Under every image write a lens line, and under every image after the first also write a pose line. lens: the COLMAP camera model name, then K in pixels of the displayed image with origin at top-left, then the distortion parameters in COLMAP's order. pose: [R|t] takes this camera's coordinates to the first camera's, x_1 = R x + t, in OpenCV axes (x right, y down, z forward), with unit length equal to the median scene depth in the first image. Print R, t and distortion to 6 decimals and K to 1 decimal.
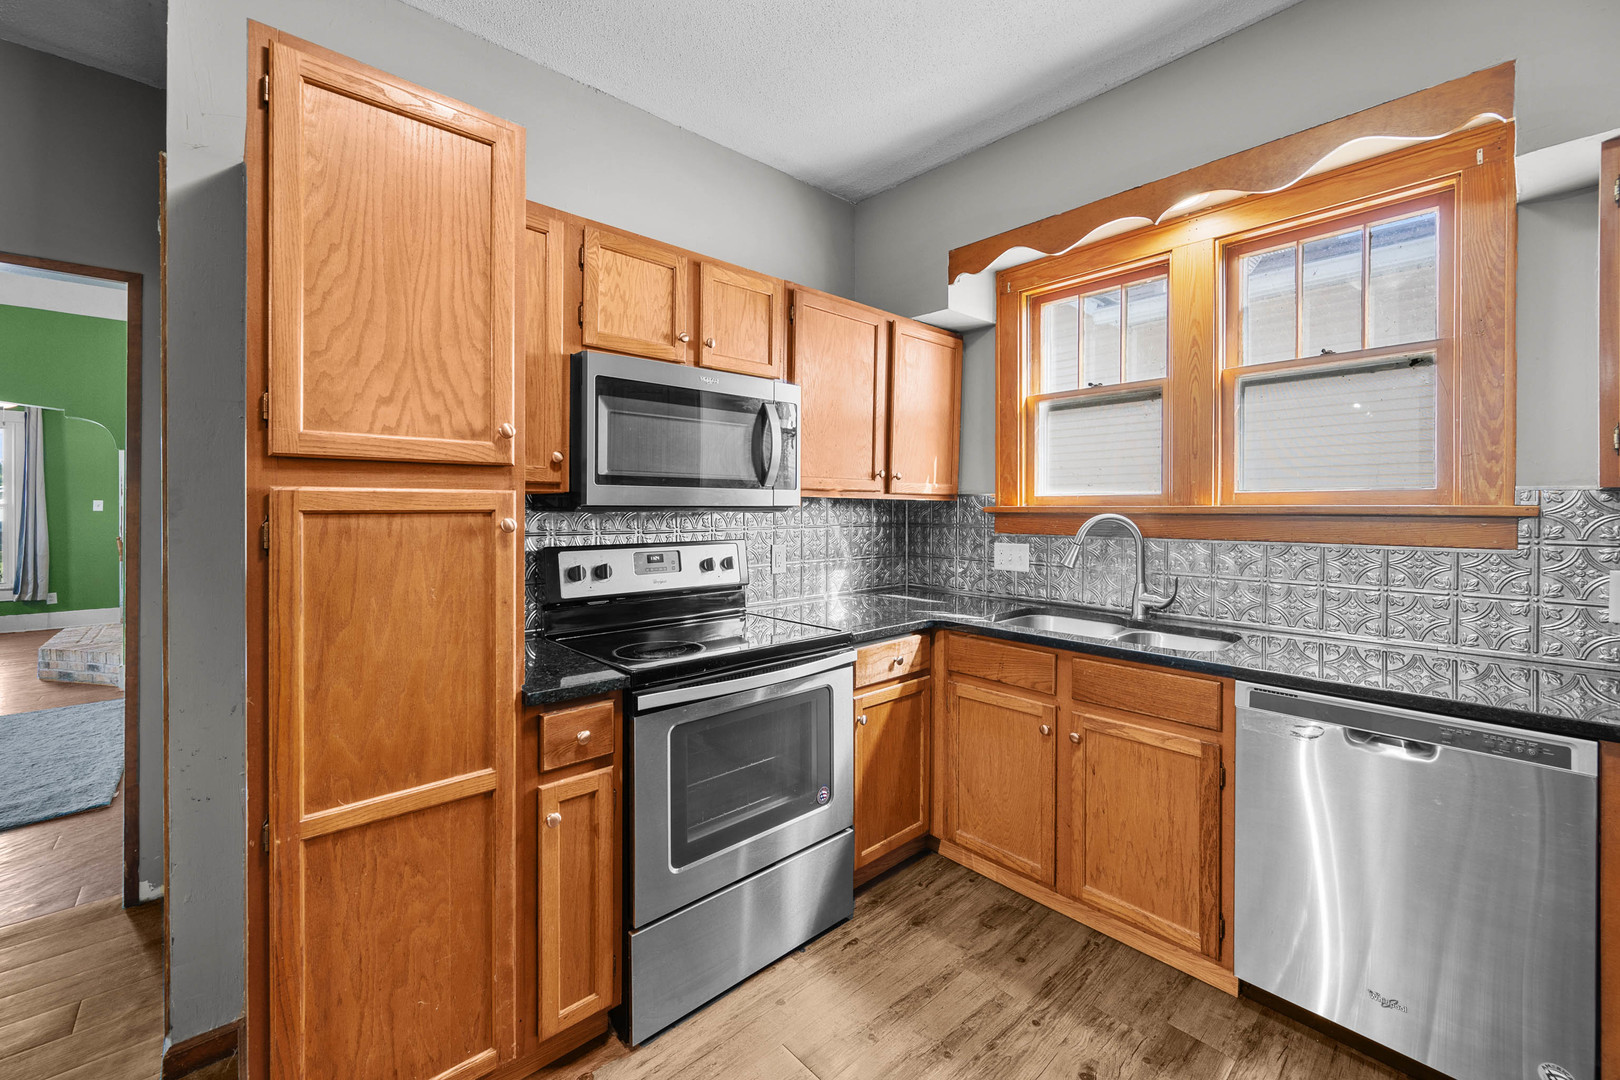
lens RADIAL K [[646.5, 0, 813.0], [0, 646.5, 510.3], [0, 0, 1]] dist [-0.001707, -0.000134]
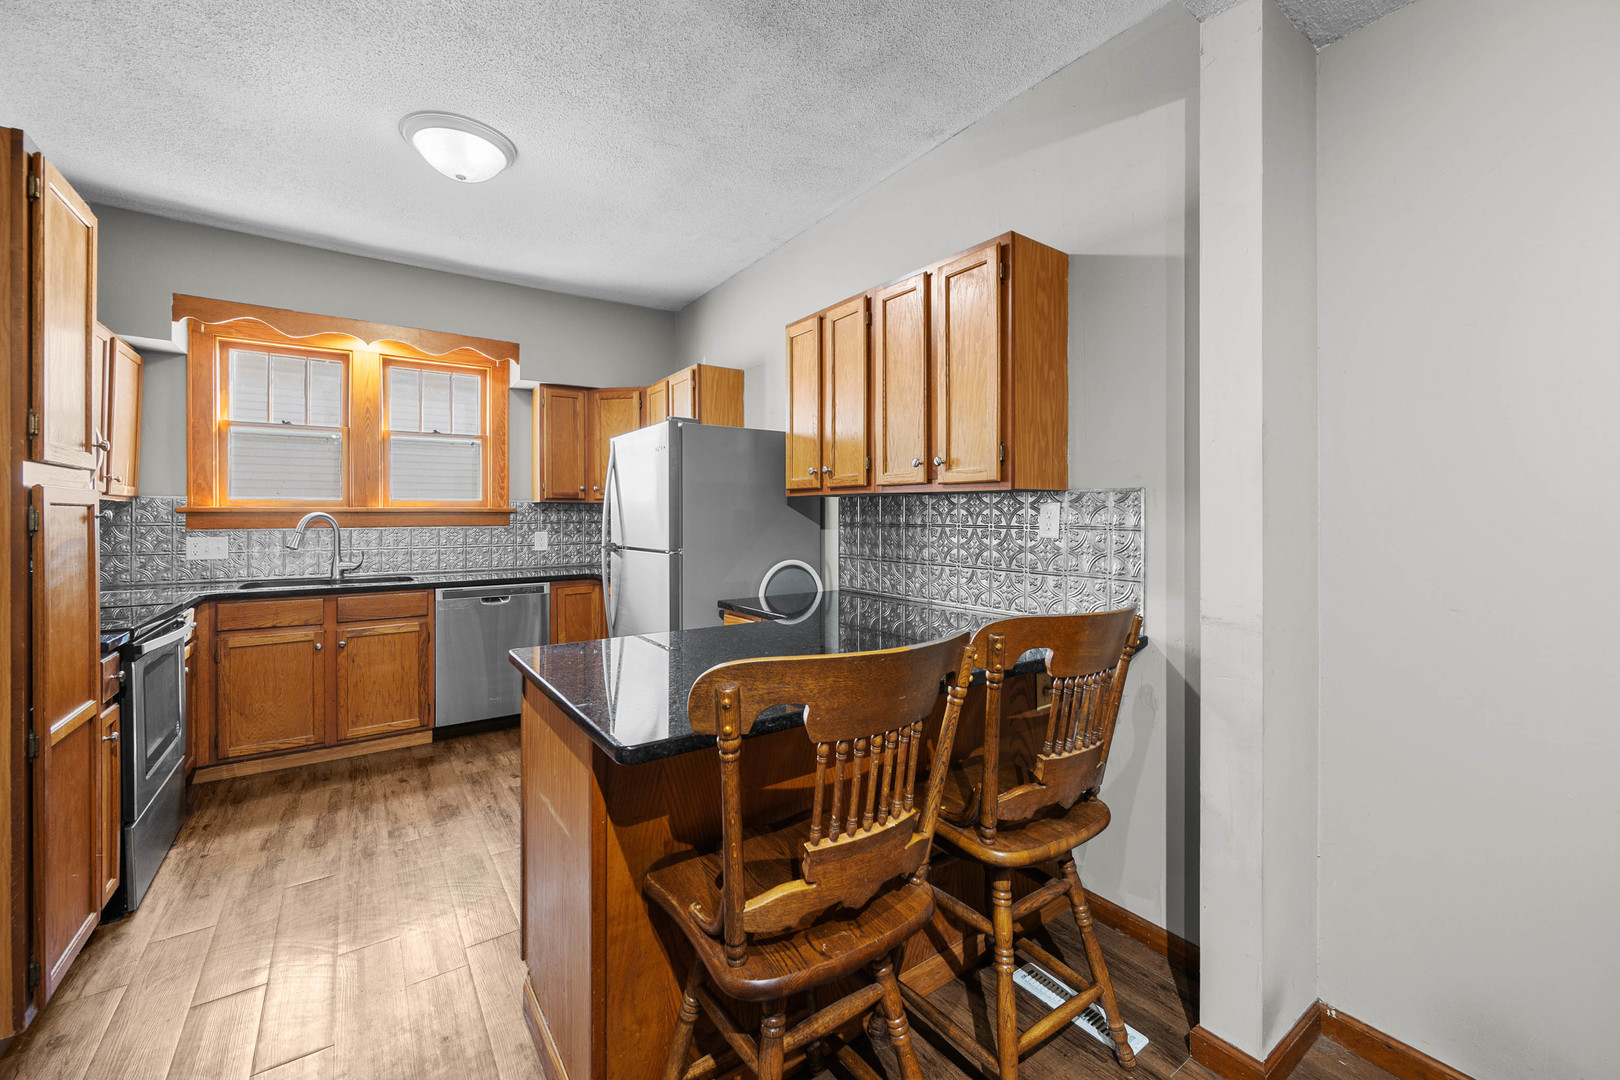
lens RADIAL K [[657.6, 0, 817.7], [0, 657.6, 512.8], [0, 0, 1]] dist [-0.000657, 0.000202]
pose [[0.124419, 0.000167, 0.992230, -1.137987], [0.004594, 0.999989, -0.000745, 0.015801], [-0.992219, 0.004651, 0.124417, -0.445391]]
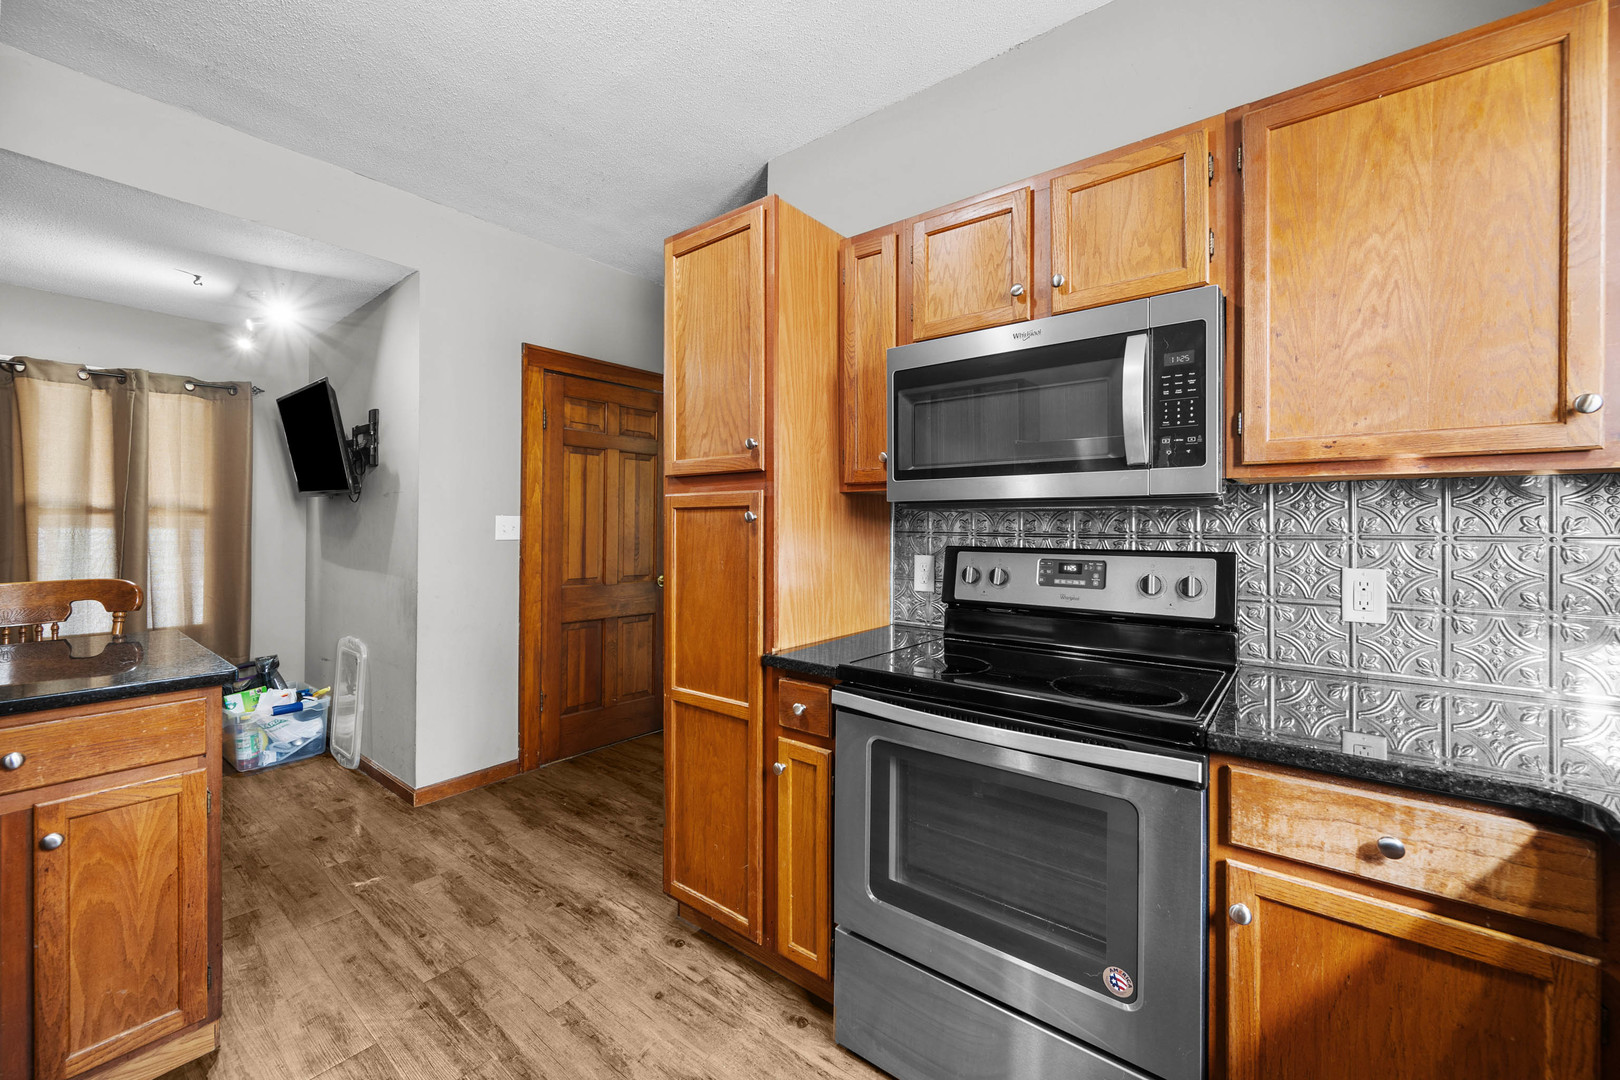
lens RADIAL K [[643.8, 0, 810.5], [0, 643.8, 522.6], [0, 0, 1]] dist [-0.000998, -0.000131]
pose [[0.155361, -0.006443, -0.987837, 0.568389], [-0.006843, 0.999948, -0.007598, 0.030296], [0.987834, 0.007940, 0.155309, 0.646568]]
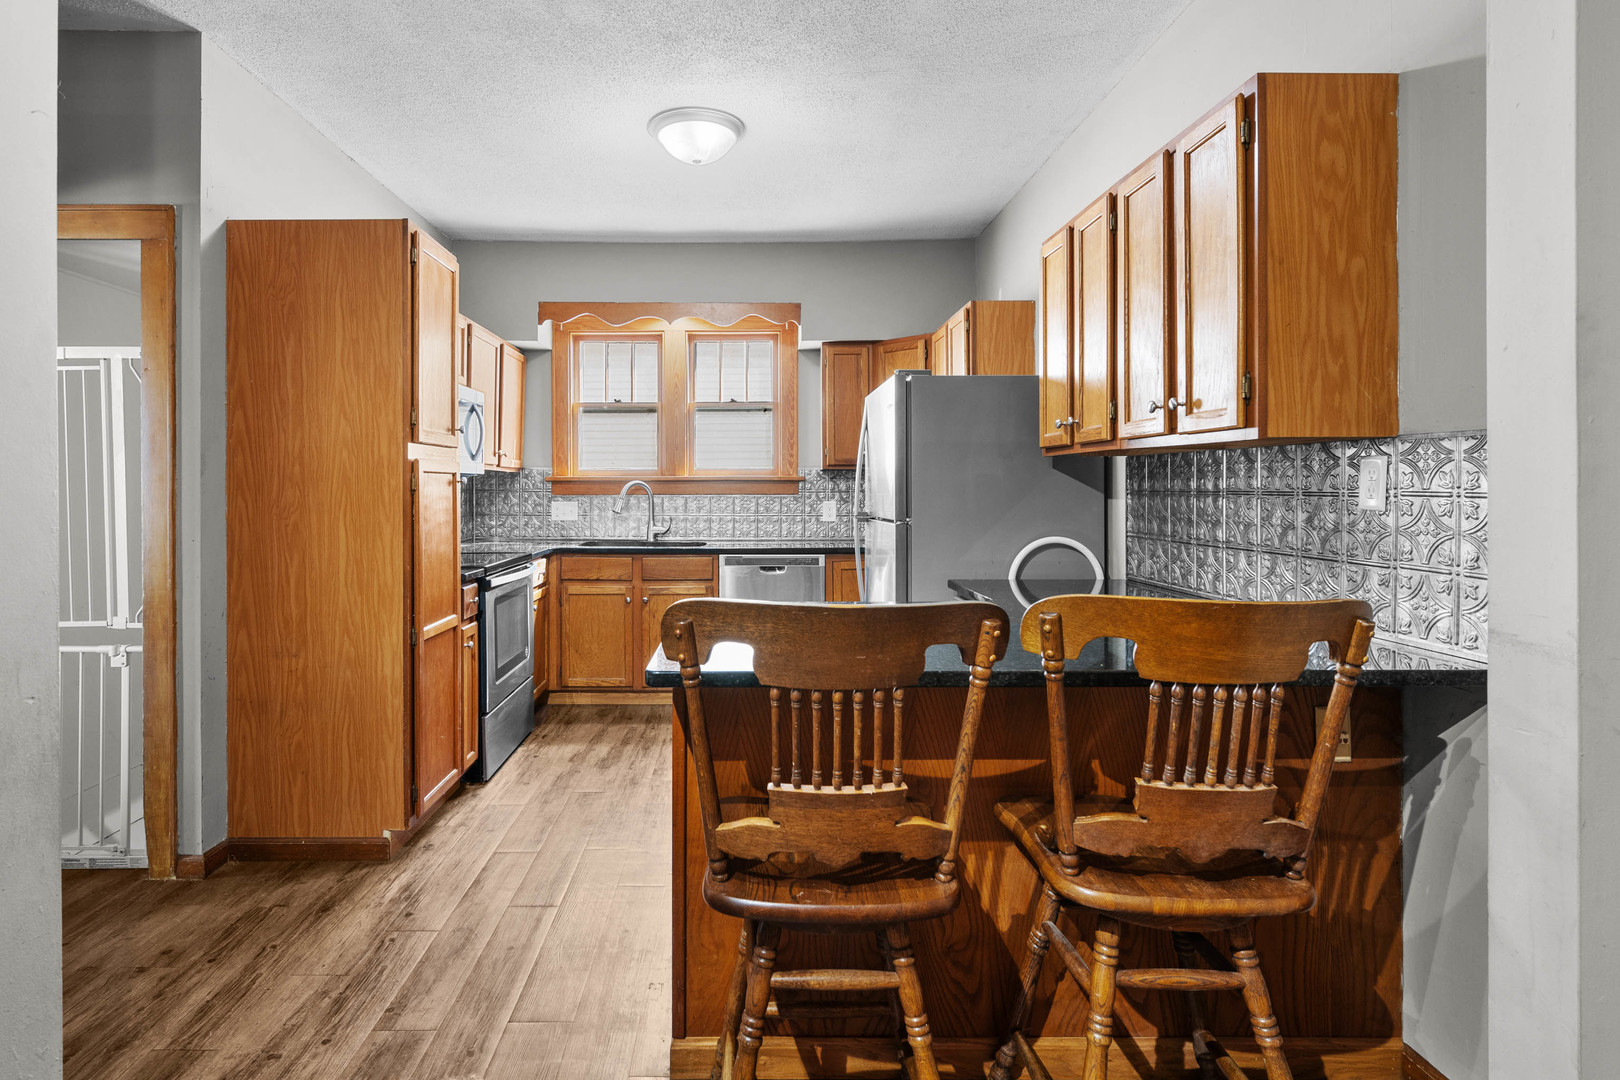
lens RADIAL K [[825.6, 0, 734.2], [0, 825.6, 485.2], [0, 0, 1]] dist [0.001434, 0.000307]
pose [[0.684554, -0.000878, 0.728962, -1.143143], [0.004857, 0.999983, -0.003357, 0.031252], [-0.728946, 0.005839, 0.684546, -0.808793]]
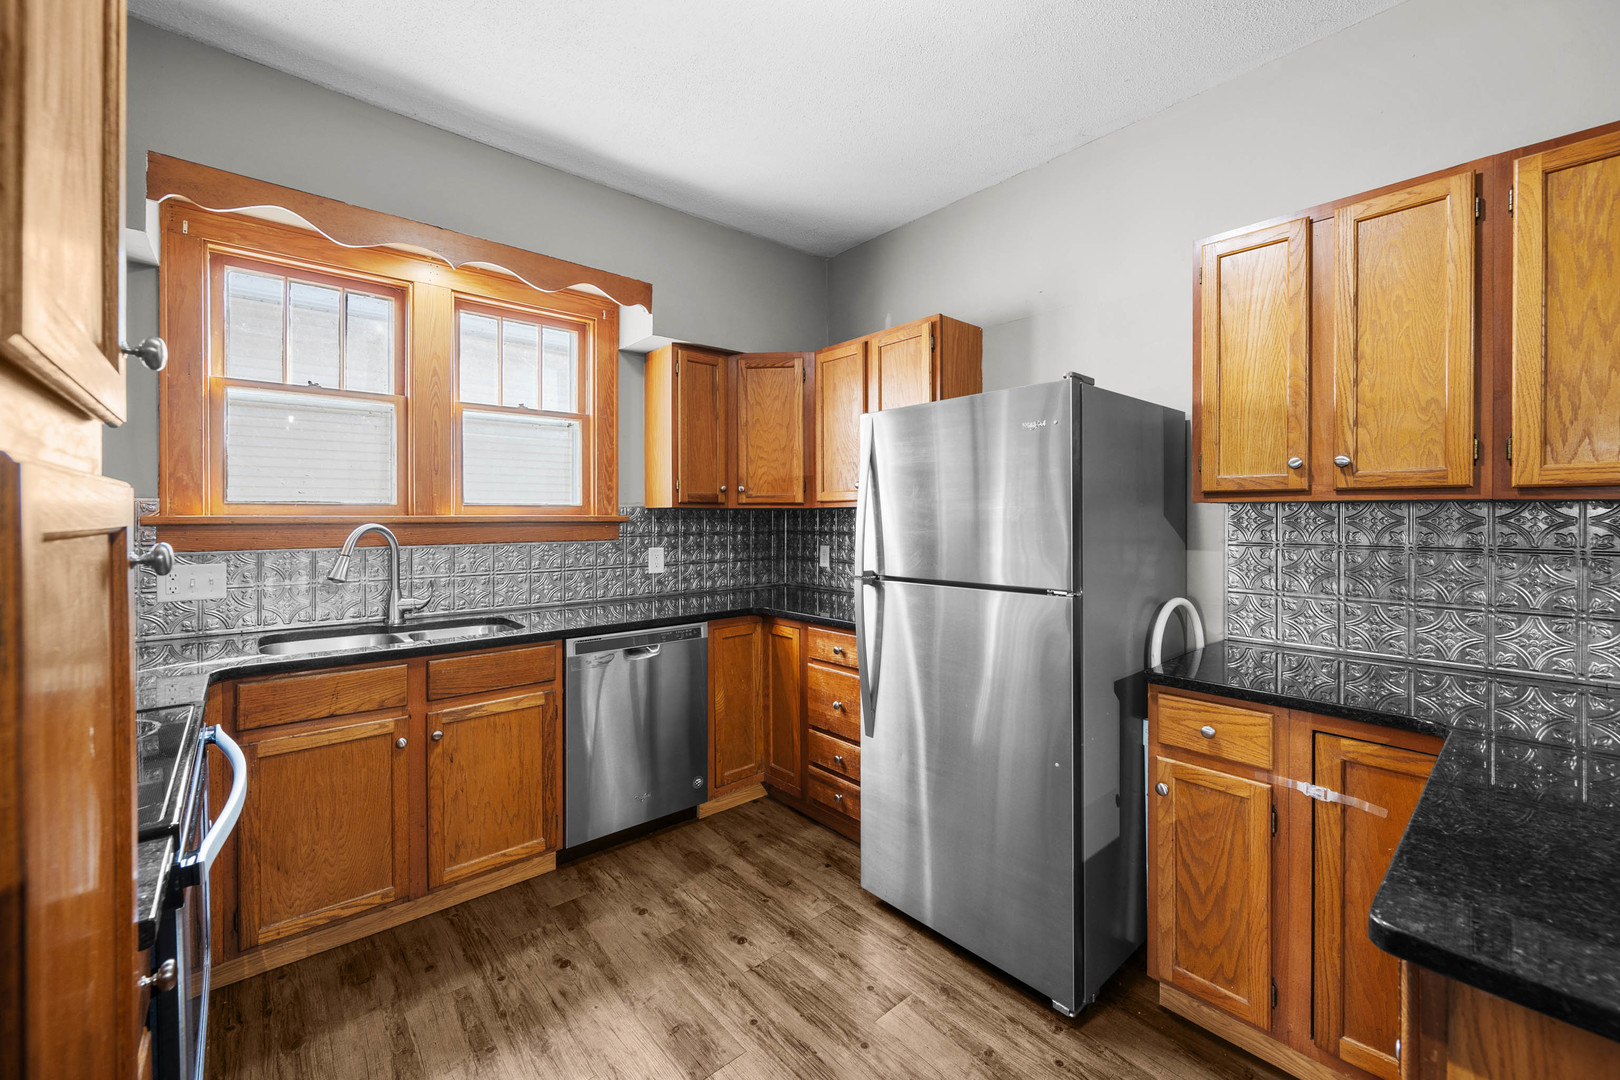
lens RADIAL K [[649.6, 0, 812.7], [0, 649.6, 515.6], [0, 0, 1]] dist [-0.001233, -0.000278]
pose [[0.022065, -0.001288, 0.999756, -0.638656], [0.003128, 0.999994, 0.001219, -0.007222], [-0.999752, 0.003100, 0.022069, 0.359886]]
